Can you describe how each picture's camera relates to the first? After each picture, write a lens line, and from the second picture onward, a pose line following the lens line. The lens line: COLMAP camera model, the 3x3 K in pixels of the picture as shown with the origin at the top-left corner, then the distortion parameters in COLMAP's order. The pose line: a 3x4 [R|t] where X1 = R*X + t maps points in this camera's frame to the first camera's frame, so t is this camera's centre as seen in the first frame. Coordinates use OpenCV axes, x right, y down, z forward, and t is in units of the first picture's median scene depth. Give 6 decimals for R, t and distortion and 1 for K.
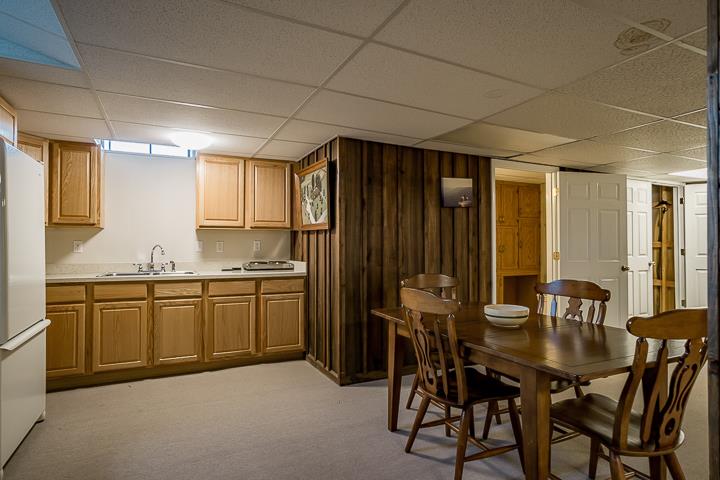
lens RADIAL K [[399.5, 0, 359.7], [0, 399.5, 251.5], [0, 0, 1]] dist [-0.067277, 0.000387]
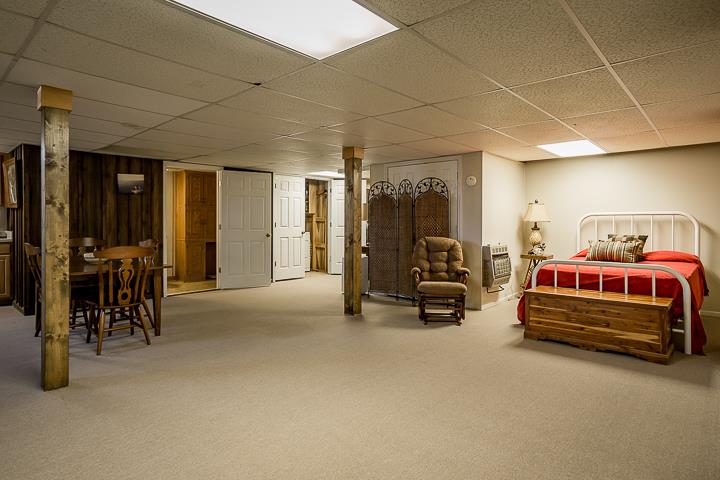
lens RADIAL K [[402.1, 0, 347.3], [0, 402.1, 231.2], [0, 0, 1]] dist [-0.016066, 0.002003]
pose [[0.929922, -0.004732, 0.367727, 0.440761], [-0.000663, 0.999894, 0.014544, 0.005541], [-0.367757, -0.013769, 0.929820, -0.679624]]
